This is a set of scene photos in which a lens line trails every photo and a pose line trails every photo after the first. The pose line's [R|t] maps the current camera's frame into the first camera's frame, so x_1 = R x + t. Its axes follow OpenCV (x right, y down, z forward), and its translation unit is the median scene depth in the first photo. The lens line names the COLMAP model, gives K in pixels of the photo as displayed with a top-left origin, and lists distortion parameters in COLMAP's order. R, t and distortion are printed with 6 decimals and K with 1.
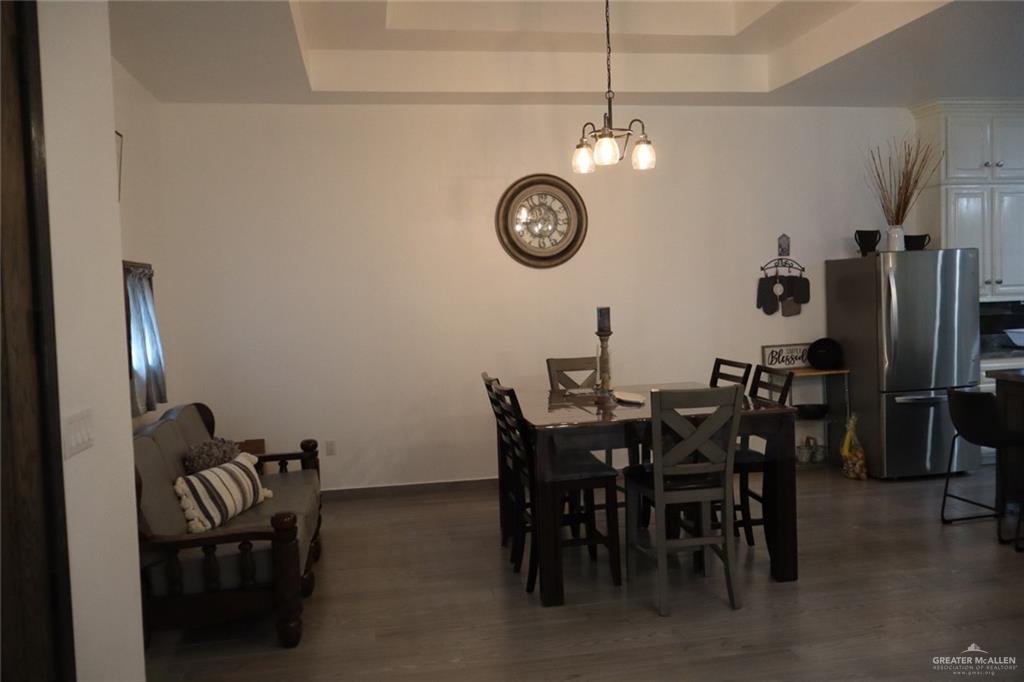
lens RADIAL K [[860.8, 0, 508.5], [0, 860.8, 346.5], [0, 0, 1]] dist [-0.004643, -0.006076]
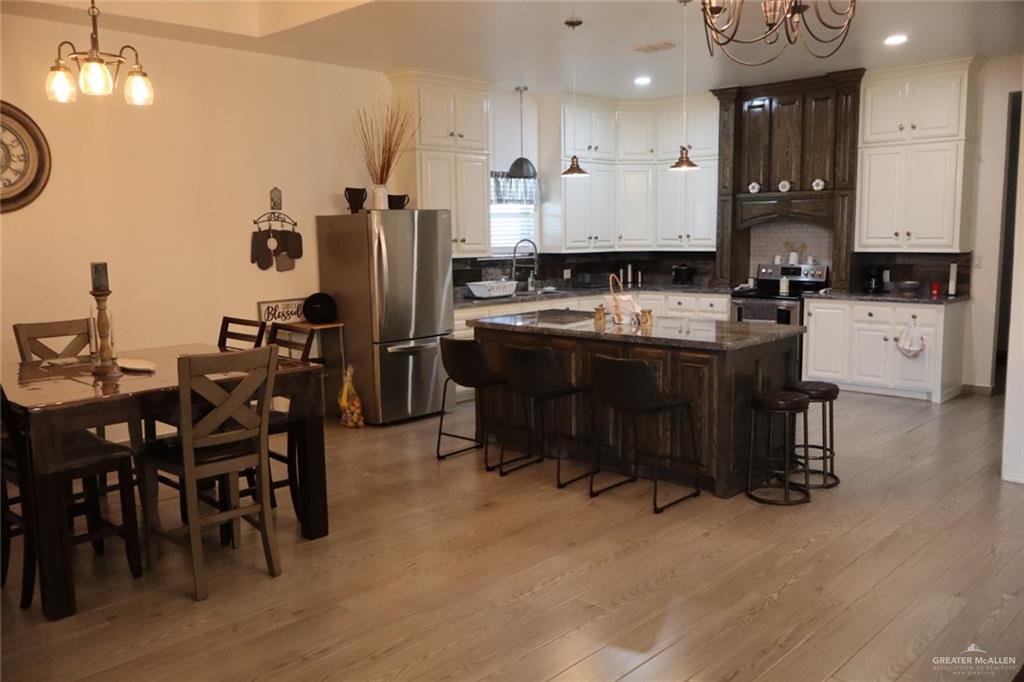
lens RADIAL K [[860.8, 0, 521.9], [0, 860.8, 343.3], [0, 0, 1]] dist [-0.004643, -0.006076]
pose [[0.805359, -0.052292, 0.590476, -0.052715], [0.022783, 0.998096, 0.057316, -0.003933], [-0.592349, -0.032707, 0.805017, 0.049326]]
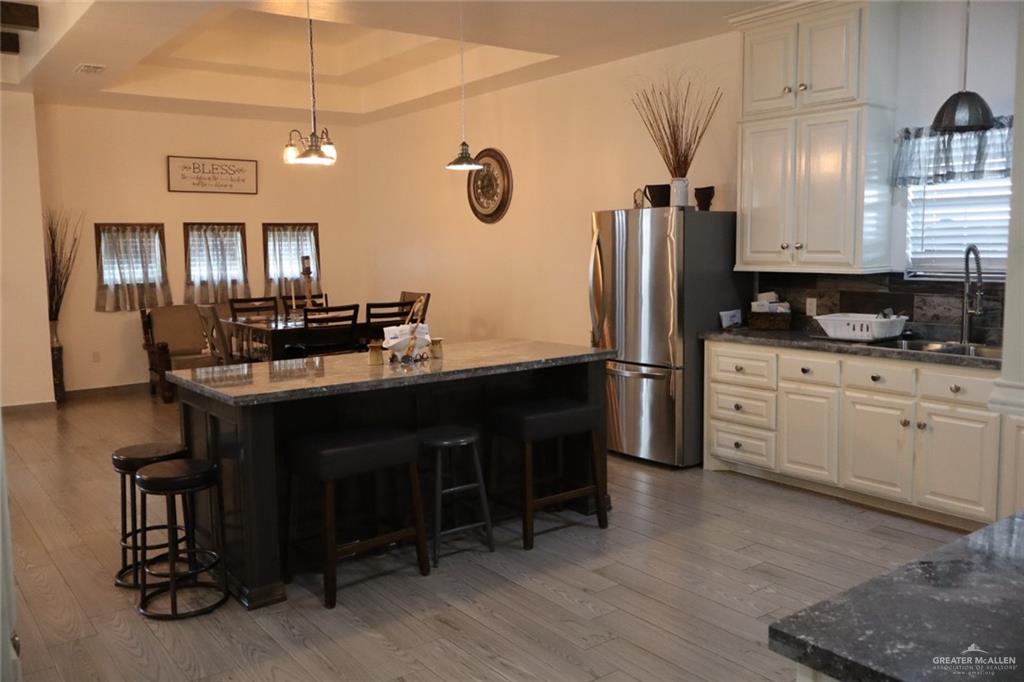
lens RADIAL K [[860.8, 0, 507.2], [0, 860.8, 343.7], [0, 0, 1]] dist [-0.004643, -0.006076]
pose [[0.442923, 0.134256, -0.886451, 1.442055], [-0.056234, 0.990938, 0.121983, -0.086542], [0.894795, -0.004181, 0.446458, 0.552607]]
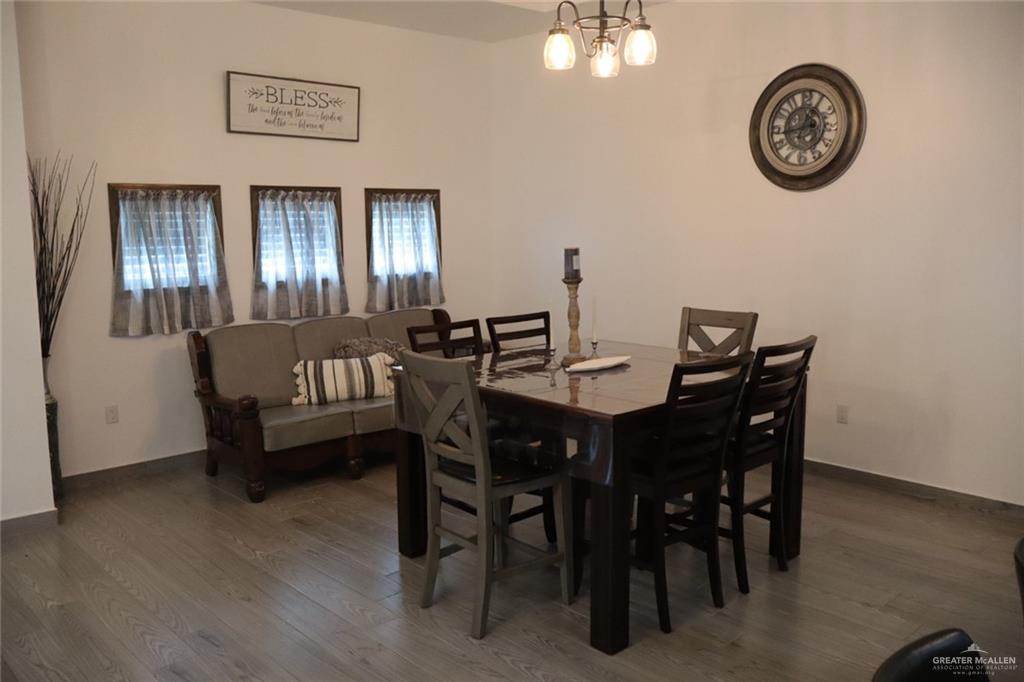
lens RADIAL K [[860.8, 0, 506.8], [0, 860.8, 339.9], [0, 0, 1]] dist [-0.004643, -0.006076]
pose [[0.531512, 0.150462, -0.833581, 0.669549], [-0.064198, 0.988422, 0.137476, -0.058684], [0.844615, -0.019556, 0.535017, 0.446336]]
